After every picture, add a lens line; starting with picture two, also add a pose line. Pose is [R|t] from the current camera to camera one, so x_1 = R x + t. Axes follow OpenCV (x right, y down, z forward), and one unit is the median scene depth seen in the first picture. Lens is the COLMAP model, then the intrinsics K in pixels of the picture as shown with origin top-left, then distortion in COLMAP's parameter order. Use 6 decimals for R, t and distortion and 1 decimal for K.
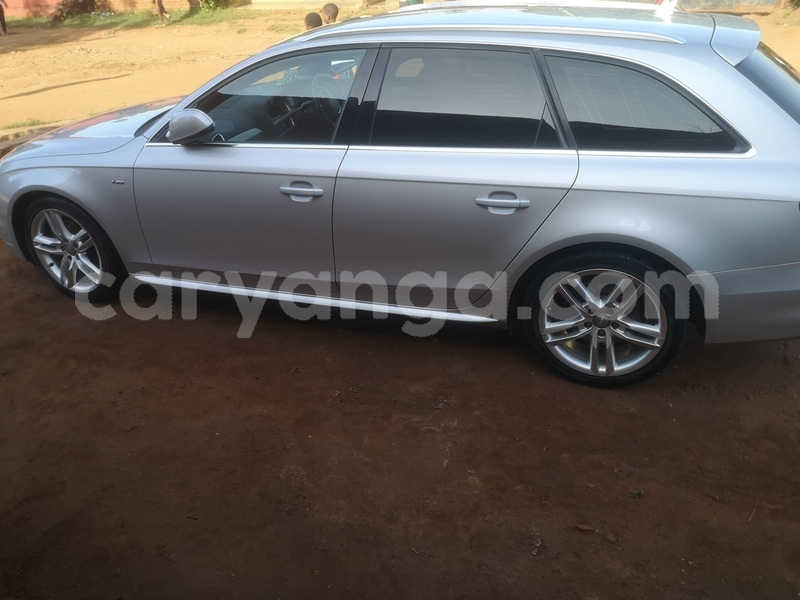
lens RADIAL K [[640.7, 0, 400.0], [0, 640.7, 300.0], [0, 0, 1]] dist [0.004188, -0.011009]
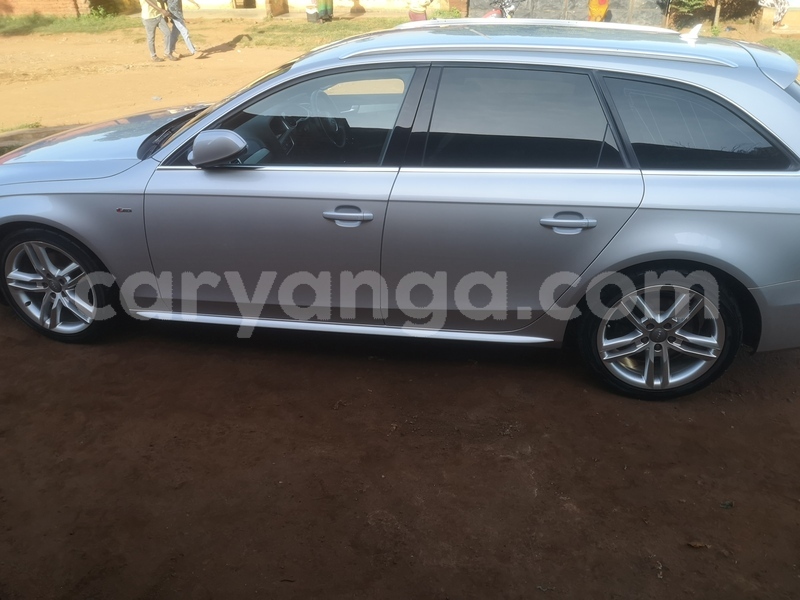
lens RADIAL K [[640.7, 0, 400.0], [0, 640.7, 300.0], [0, 0, 1]] dist [0.004188, -0.011009]
pose [[0.985070, -0.048366, 0.165223, -0.254164], [0.050978, 0.998632, -0.011602, -0.032601], [-0.164436, 0.019851, 0.986188, 0.059994]]
